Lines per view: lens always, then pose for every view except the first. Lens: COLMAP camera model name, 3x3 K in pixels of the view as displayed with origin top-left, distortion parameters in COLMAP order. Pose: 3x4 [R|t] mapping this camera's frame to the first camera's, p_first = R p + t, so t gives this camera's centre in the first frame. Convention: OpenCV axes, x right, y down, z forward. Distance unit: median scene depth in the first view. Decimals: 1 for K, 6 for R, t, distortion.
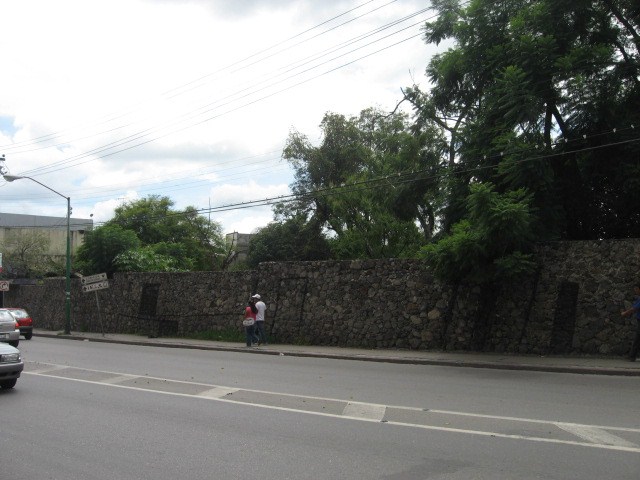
lens RADIAL K [[671.6, 0, 321.0], [0, 671.6, 242.9], [0, 0, 1]] dist [-0.119924, 0.000000]
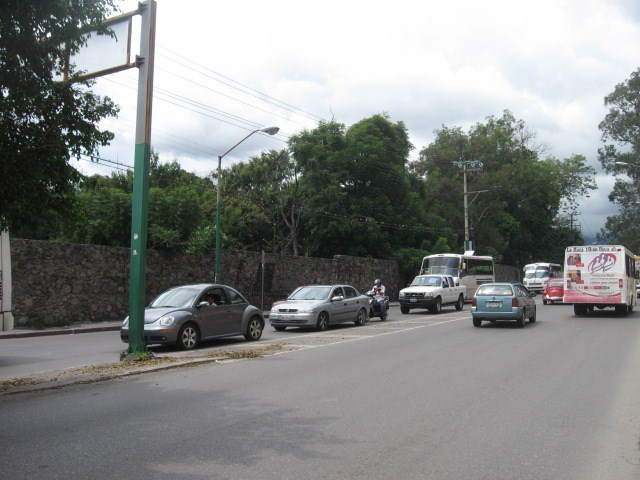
lens RADIAL K [[671.6, 0, 319.0], [0, 671.6, 237.5], [0, 0, 1]] dist [-0.119924, 0.000000]
pose [[-0.189719, 0.079650, 0.978602, -1.591206], [-0.070619, 0.993016, -0.094514, 0.137835], [-0.979296, -0.087039, -0.182769, 1.312102]]
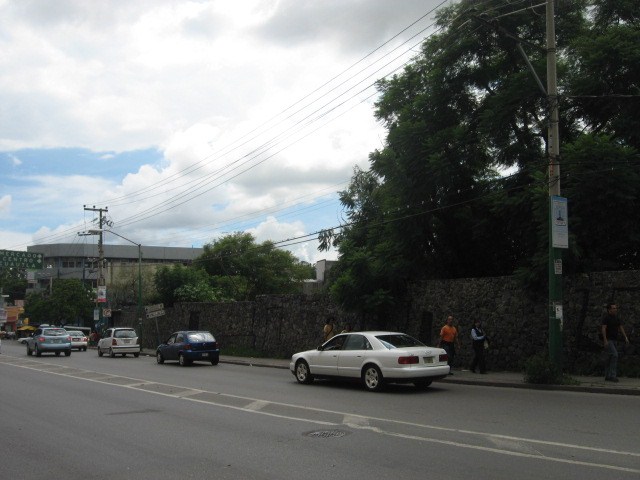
lens RADIAL K [[671.6, 0, 321.8], [0, 671.6, 238.2], [0, 0, 1]] dist [-0.119924, 0.000000]
pose [[0.975951, -0.035866, -0.215021, 0.309707], [0.028600, 0.998913, -0.036810, -0.029618], [0.216107, 0.029775, 0.975916, -0.240618]]
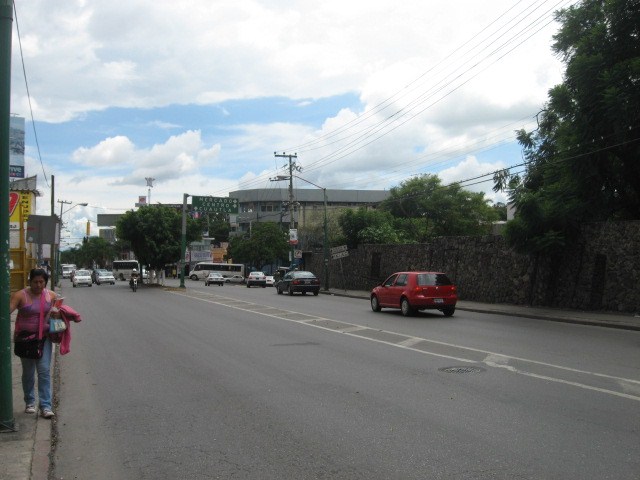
lens RADIAL K [[671.6, 0, 318.6], [0, 671.6, 242.9], [0, 0, 1]] dist [-0.119924, 0.000000]
pose [[0.869533, -0.011319, -0.493746, 0.352706], [0.039177, 0.998168, 0.046113, -0.028189], [0.492319, -0.059440, 0.868383, -0.244946]]
